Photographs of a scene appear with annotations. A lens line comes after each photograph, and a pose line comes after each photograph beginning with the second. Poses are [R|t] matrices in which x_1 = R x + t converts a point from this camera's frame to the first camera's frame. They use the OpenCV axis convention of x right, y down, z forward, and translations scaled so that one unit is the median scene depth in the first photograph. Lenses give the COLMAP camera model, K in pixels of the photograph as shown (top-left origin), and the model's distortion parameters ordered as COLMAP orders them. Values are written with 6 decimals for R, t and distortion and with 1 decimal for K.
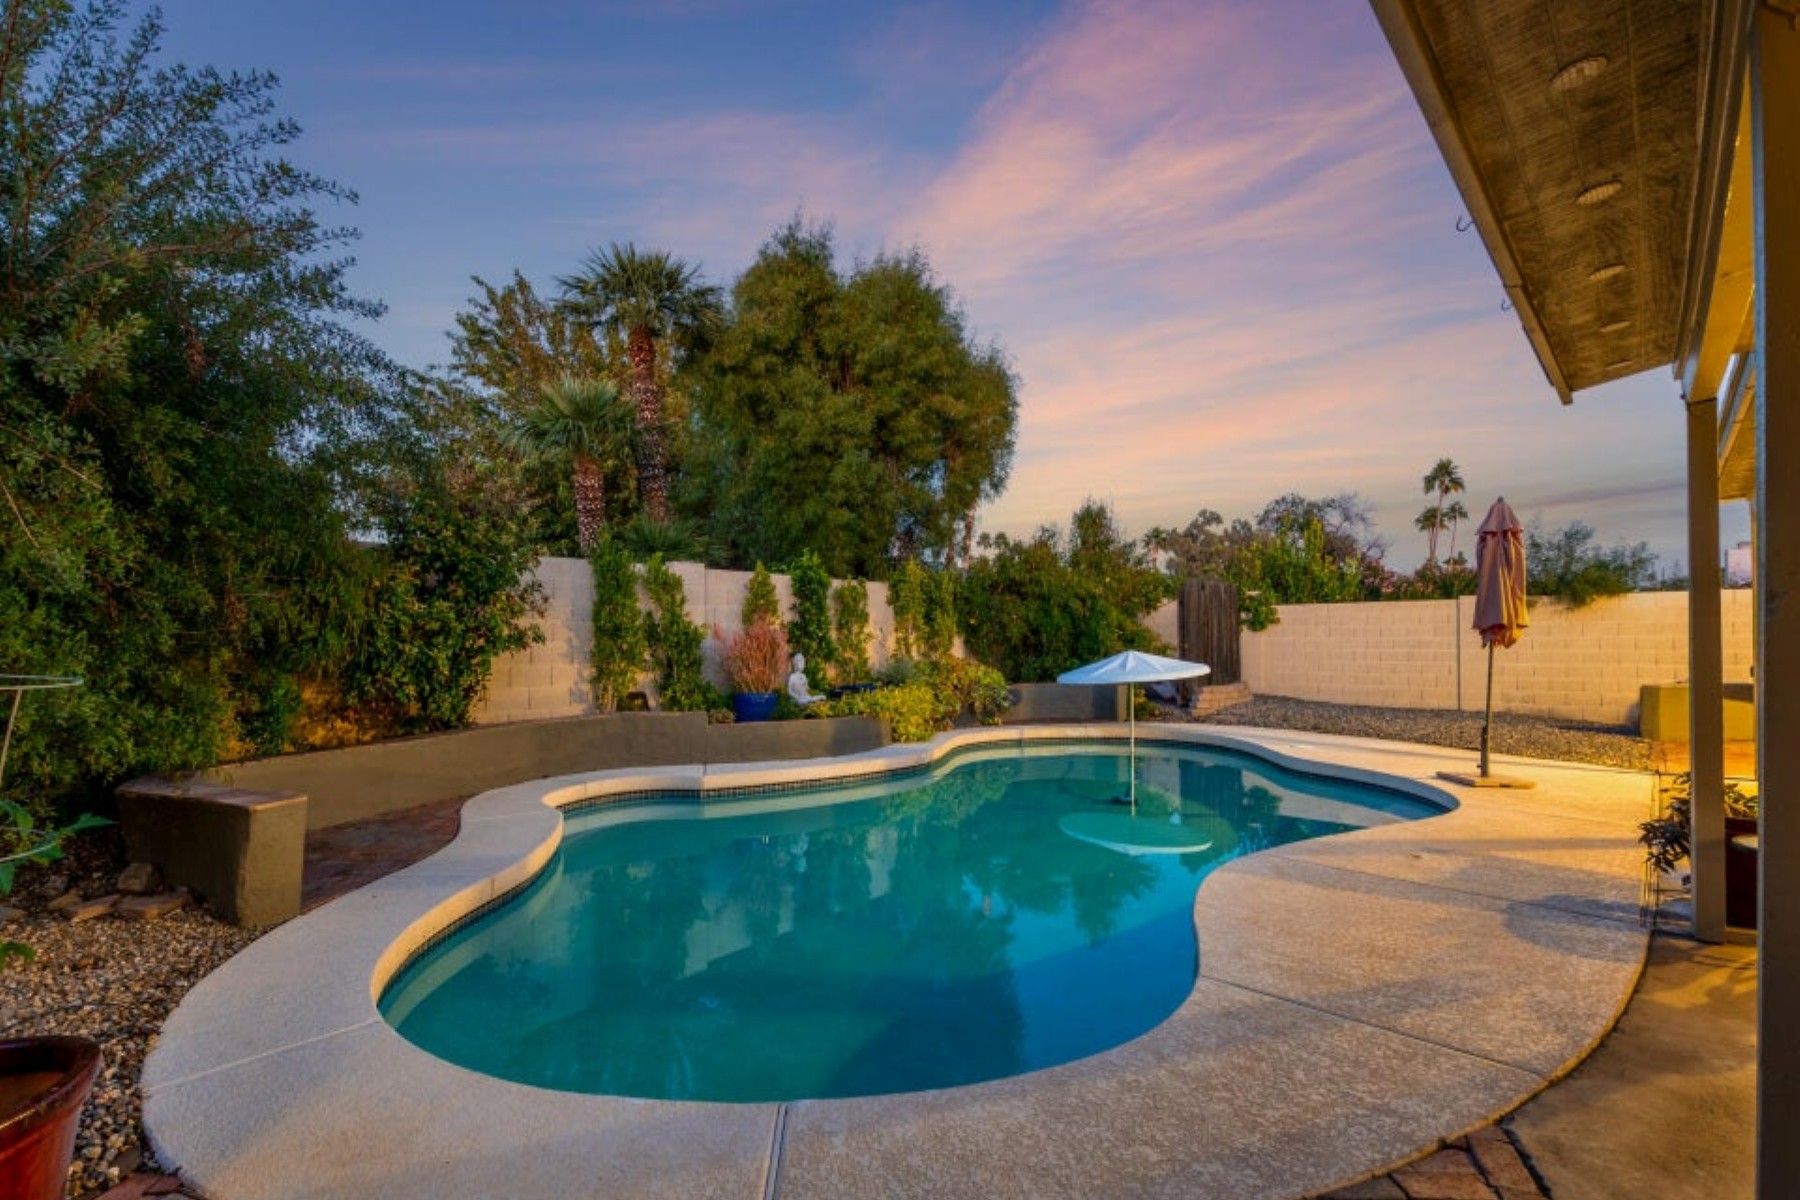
lens RADIAL K [[825.9, 0, 902.7], [0, 825.9, 608.7], [0, 0, 1]] dist [0.013596, -0.000929]
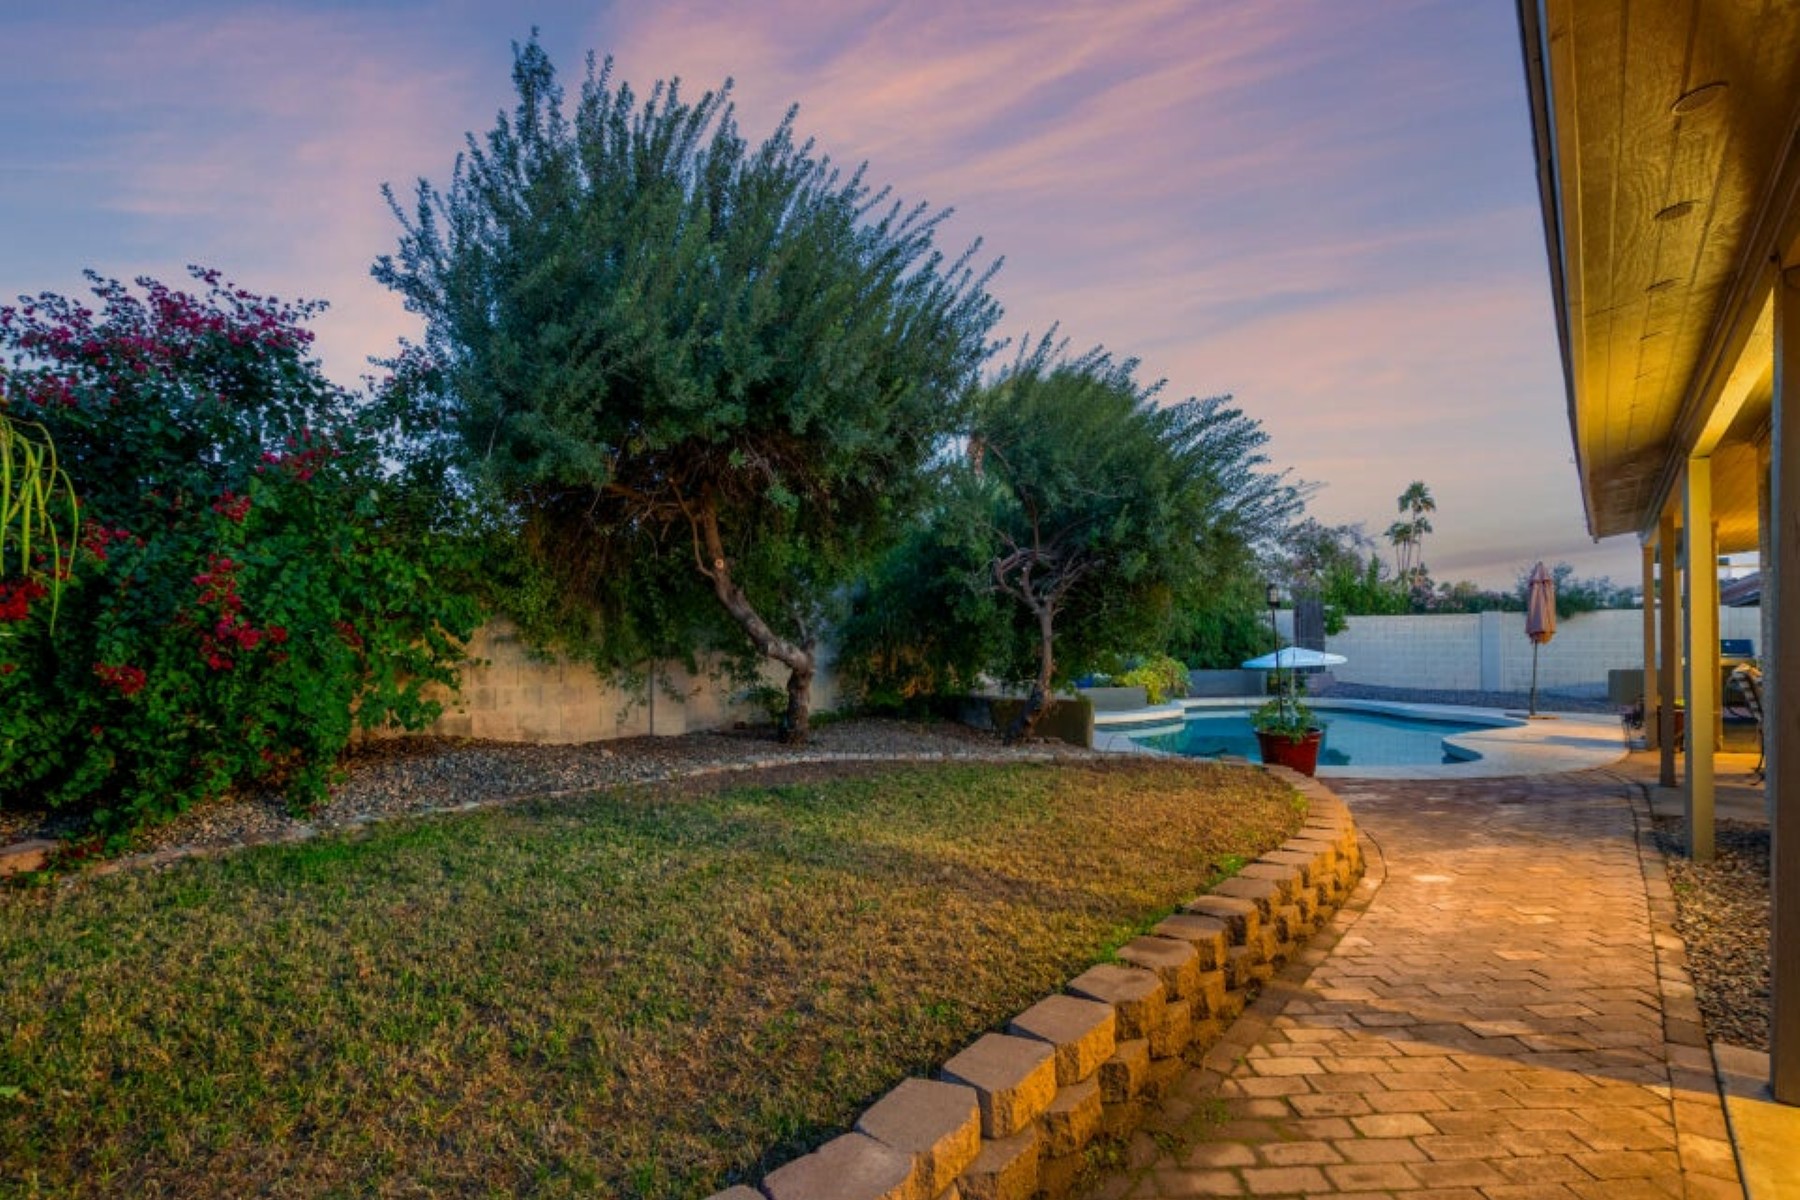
lens RADIAL K [[825.9, 0, 898.0], [0, 825.9, 603.8], [0, 0, 1]] dist [0.013596, -0.000929]
pose [[0.999349, 0.005953, 0.035594, -0.344187], [-0.005590, 0.999931, -0.010290, -0.007032], [-0.035652, 0.010084, 0.999313, -0.353600]]
